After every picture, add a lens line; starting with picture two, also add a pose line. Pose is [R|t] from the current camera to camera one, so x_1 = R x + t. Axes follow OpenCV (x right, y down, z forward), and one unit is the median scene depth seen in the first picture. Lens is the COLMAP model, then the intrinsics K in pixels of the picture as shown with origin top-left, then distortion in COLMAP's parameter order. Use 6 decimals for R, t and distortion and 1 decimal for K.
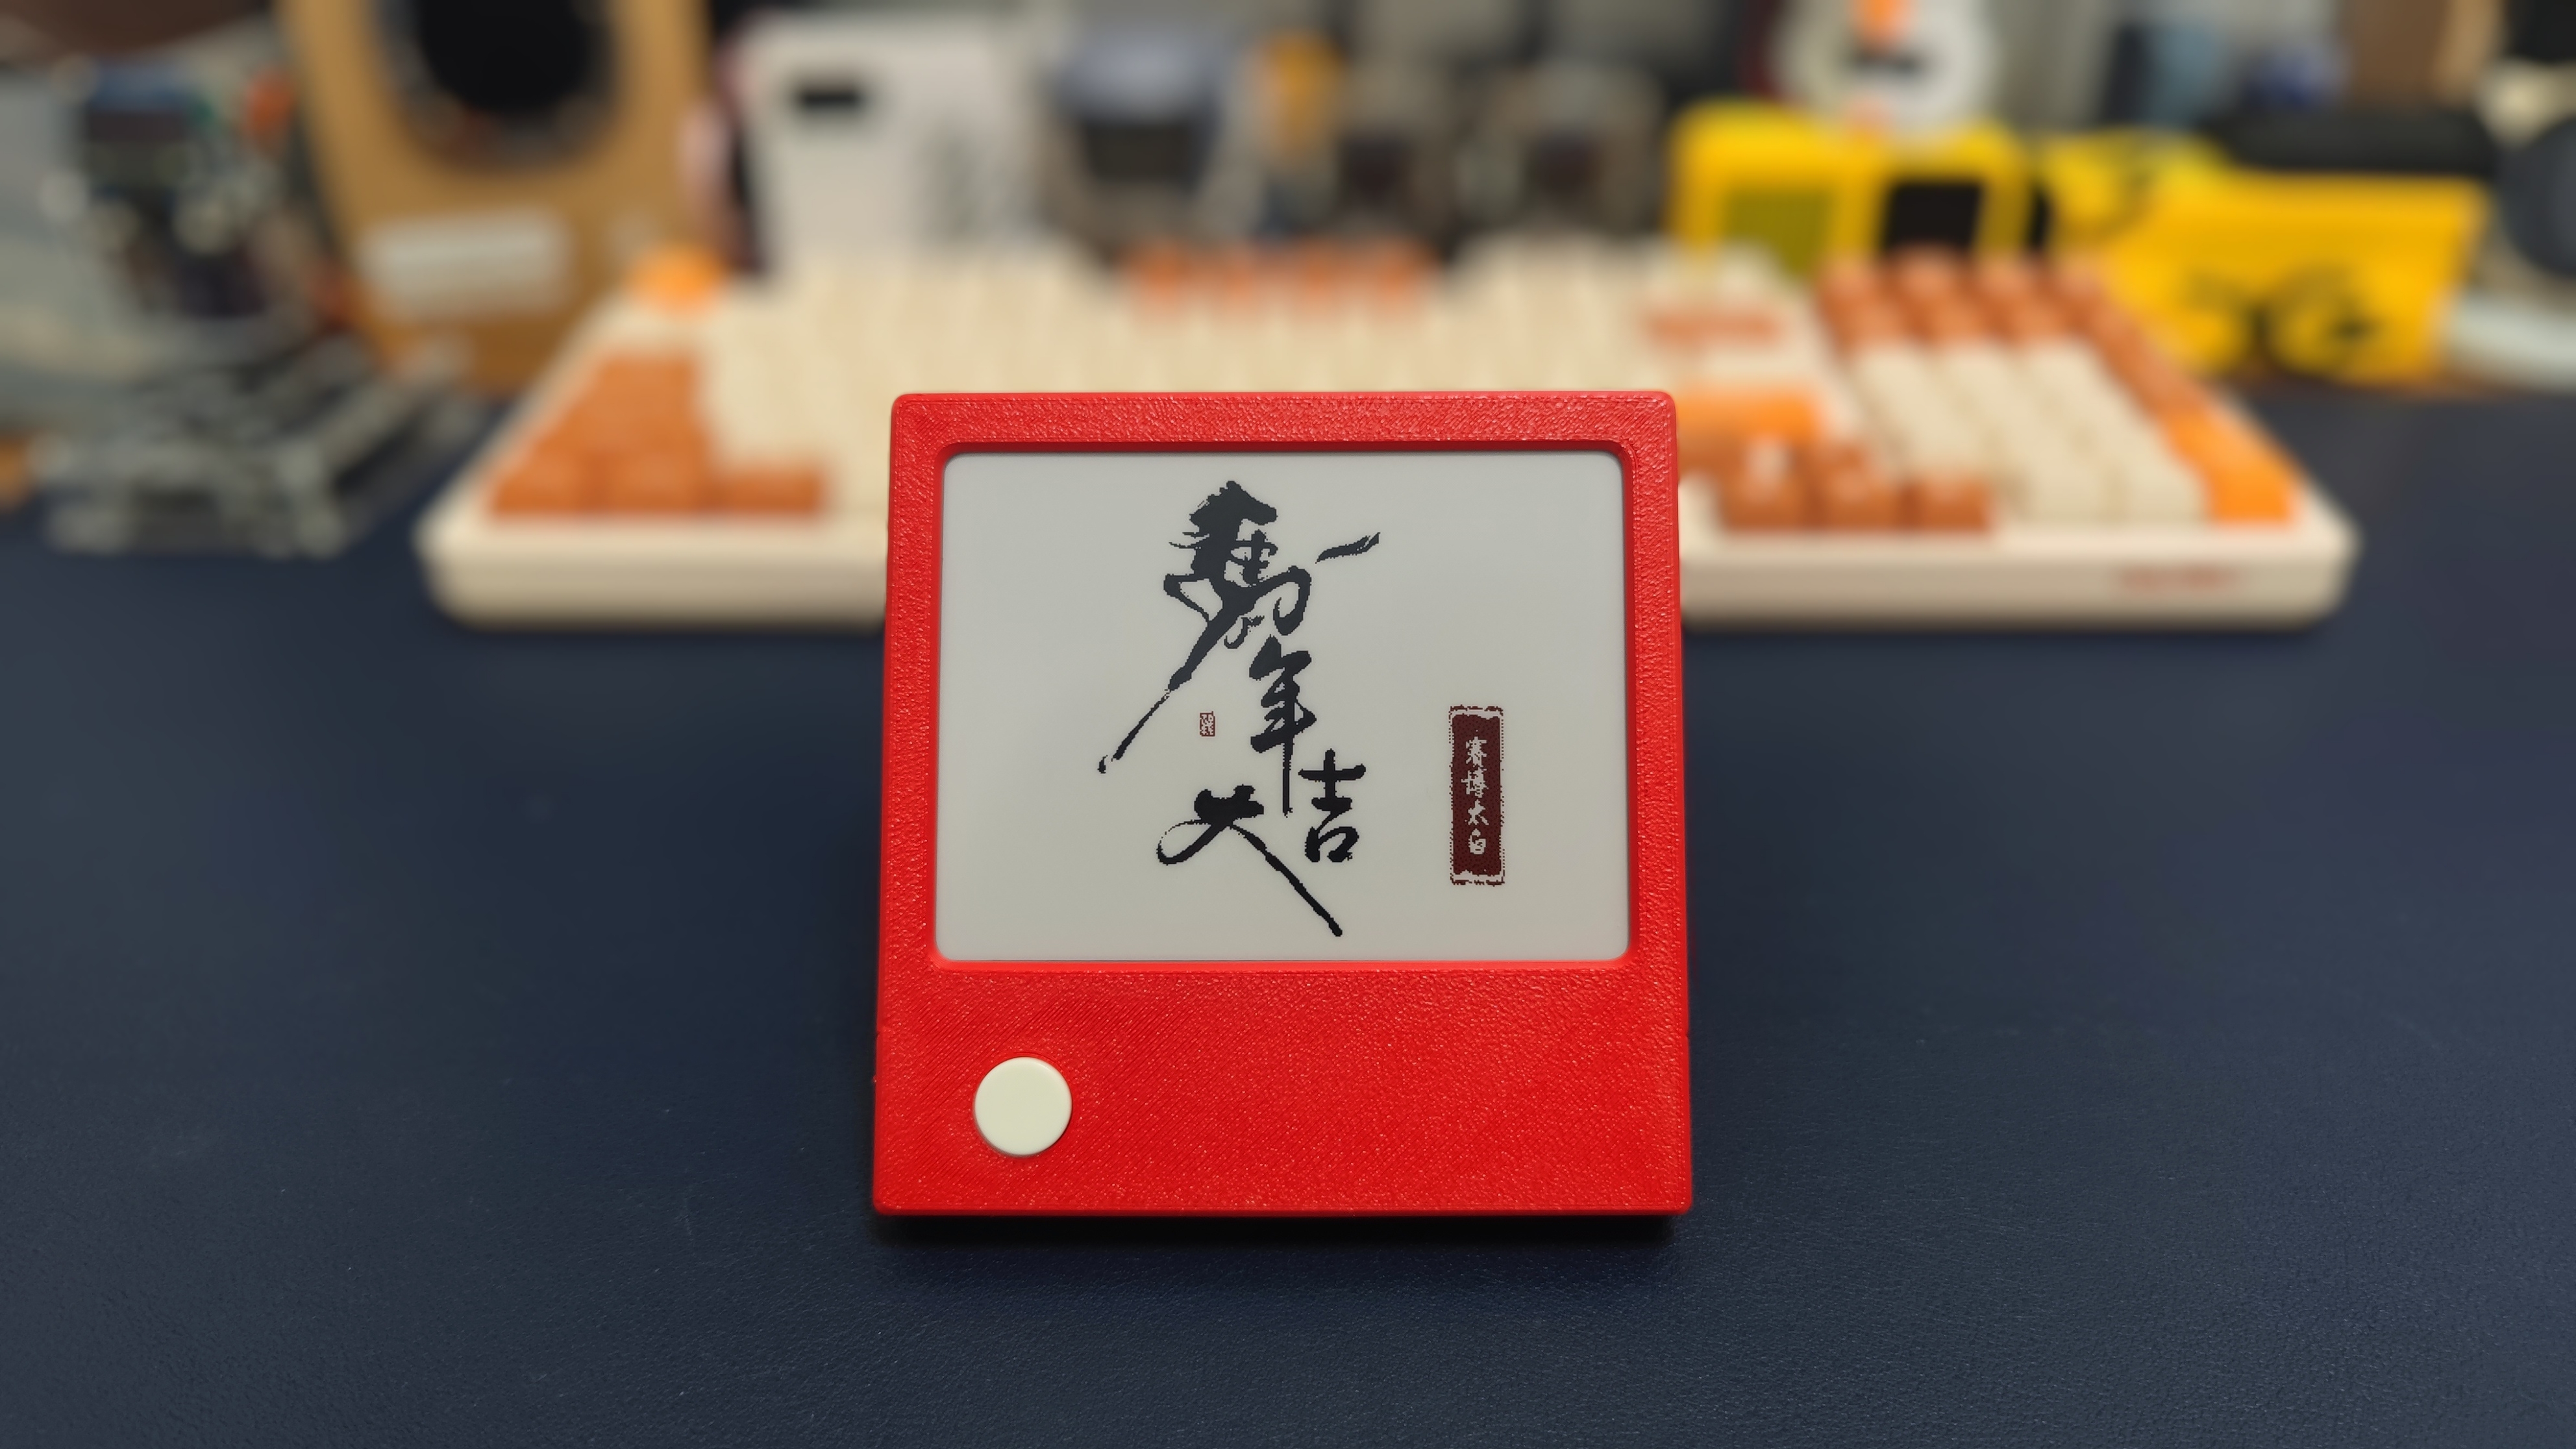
lens RADIAL K [[1765.2, 0, 1296.1], [0, 1765.2, 726.6], [0, 0, 1]] dist [-0.059417, 0.000408]
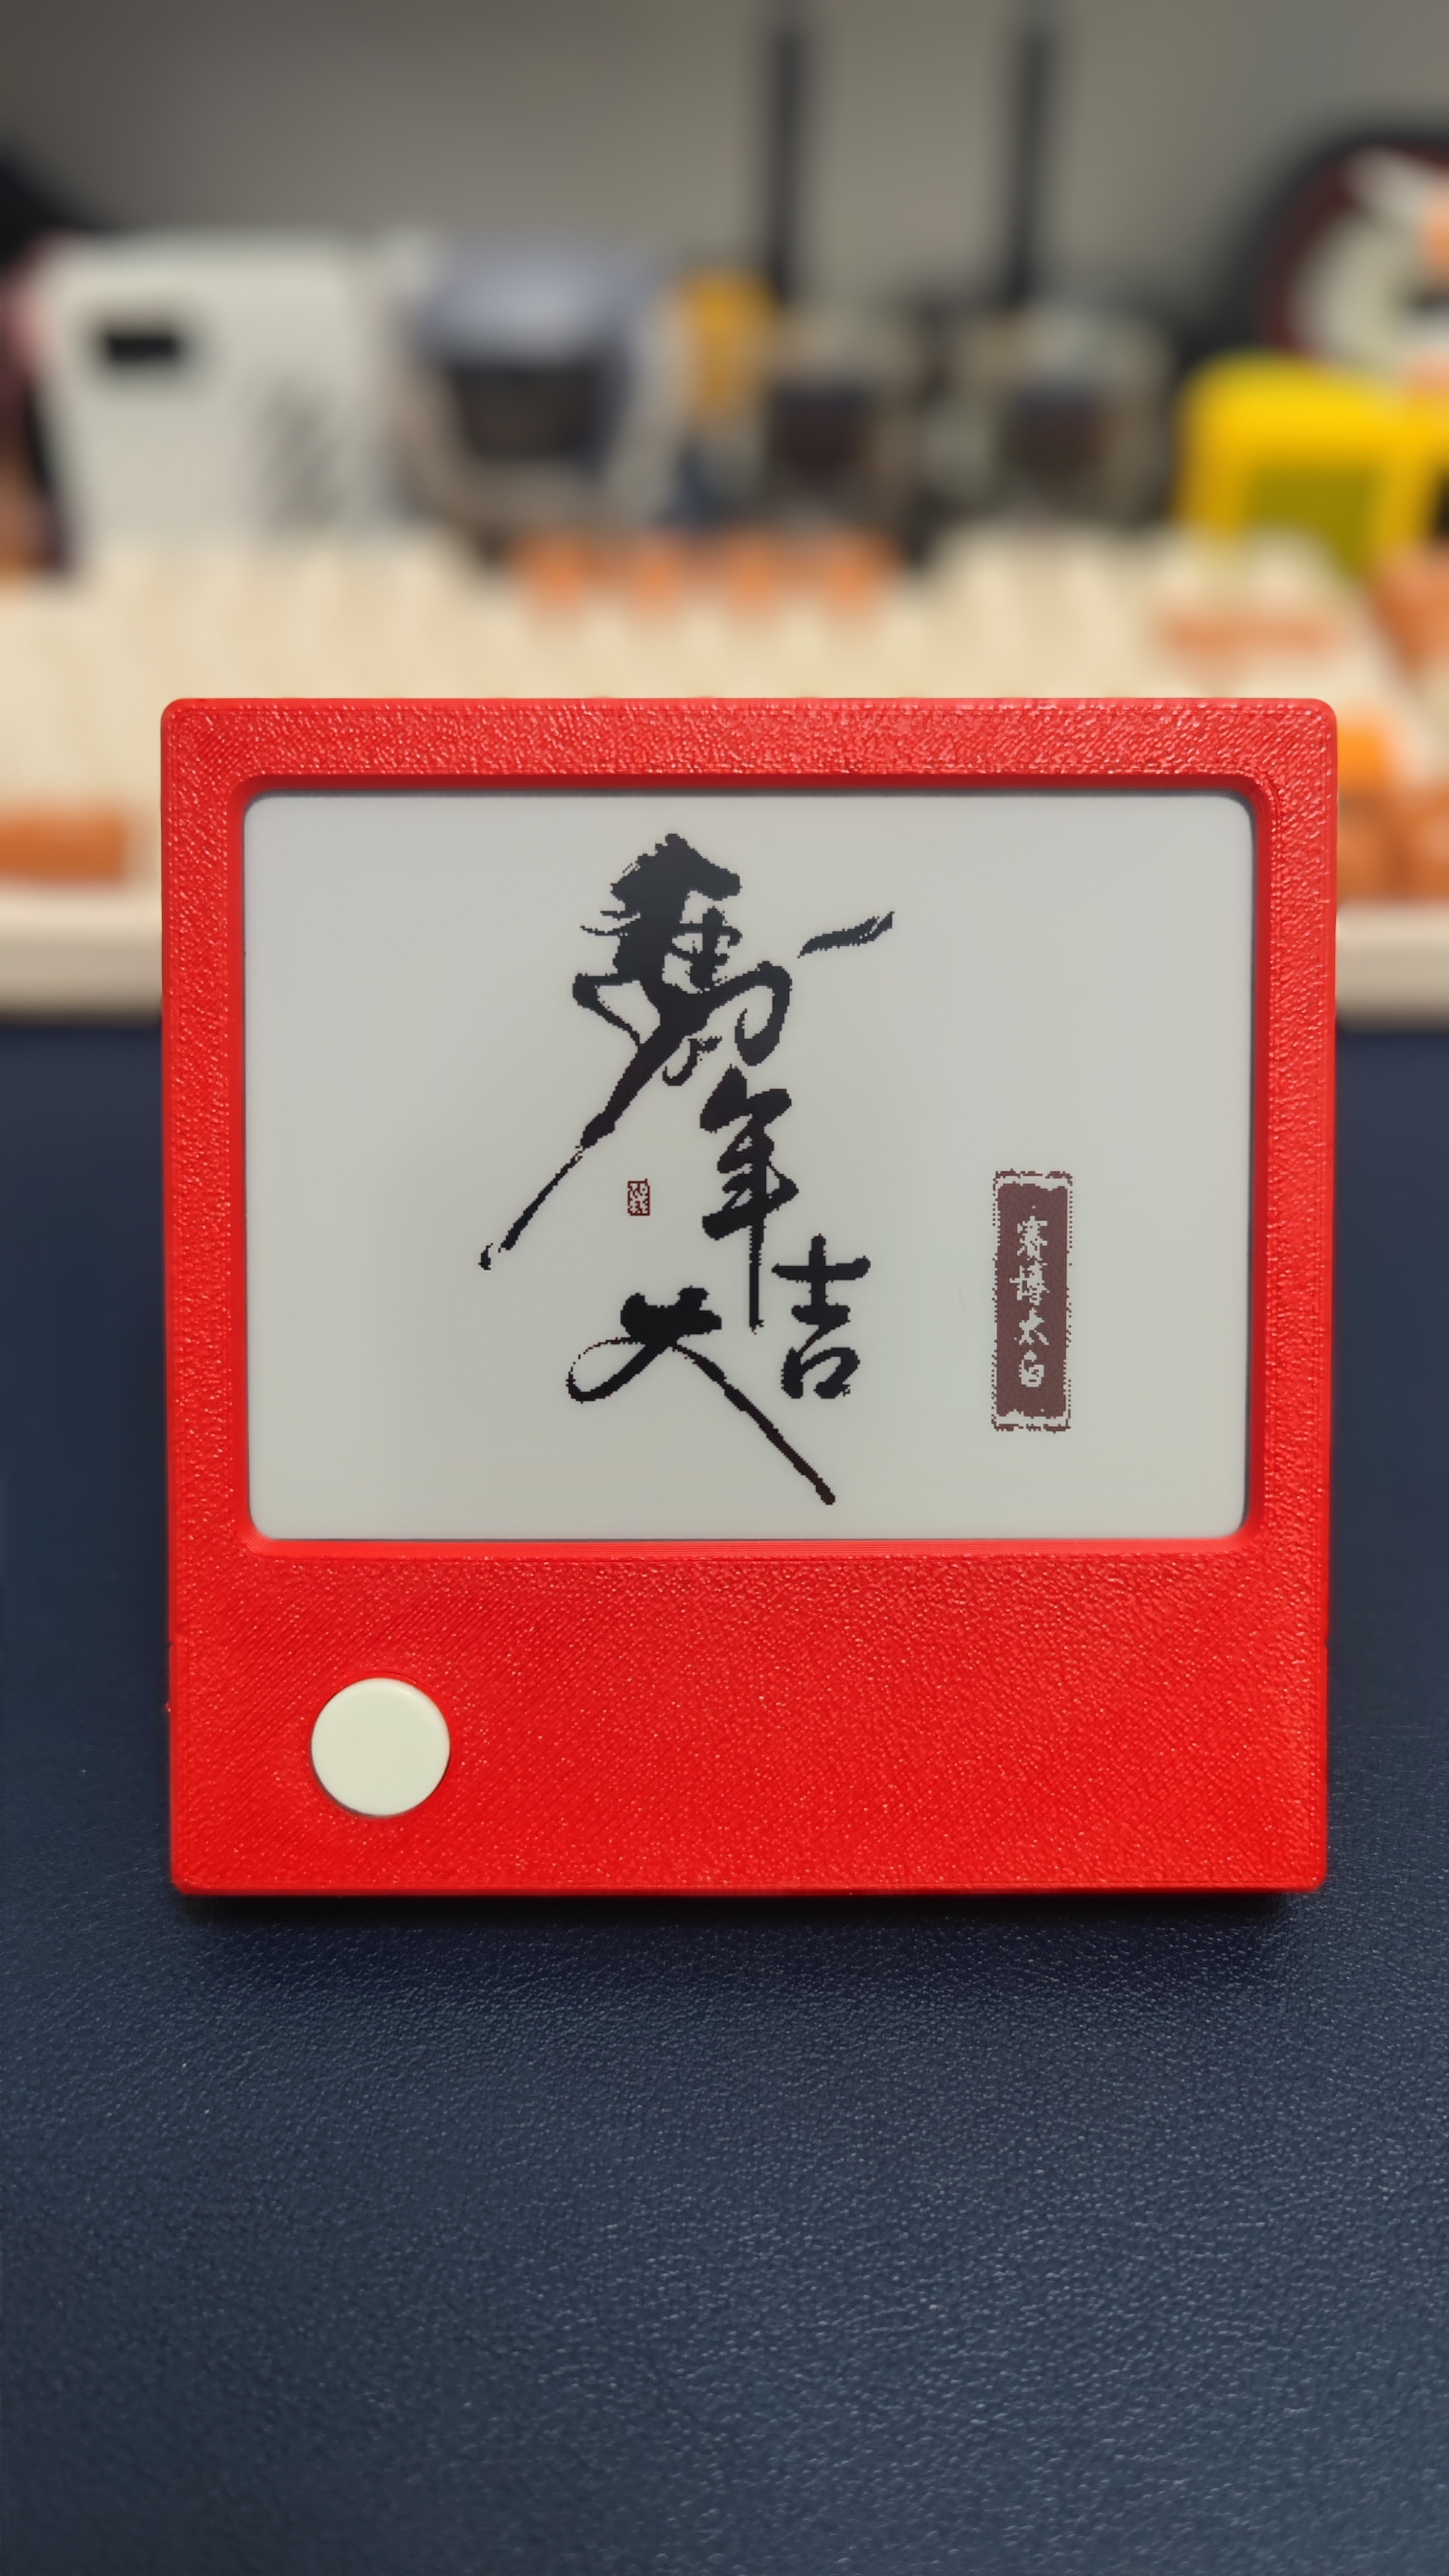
lens RADIAL K [[1765.2, 0, 707.8], [0, 1765.2, 1294.0], [0, 0, 1]] dist [-0.059417, 0.000408]
pose [[0.999951, -0.001317, 0.009843, -0.030632], [0.000109, 0.992563, 0.121734, -0.047631], [-0.009930, -0.121727, 0.992514, 0.319594]]
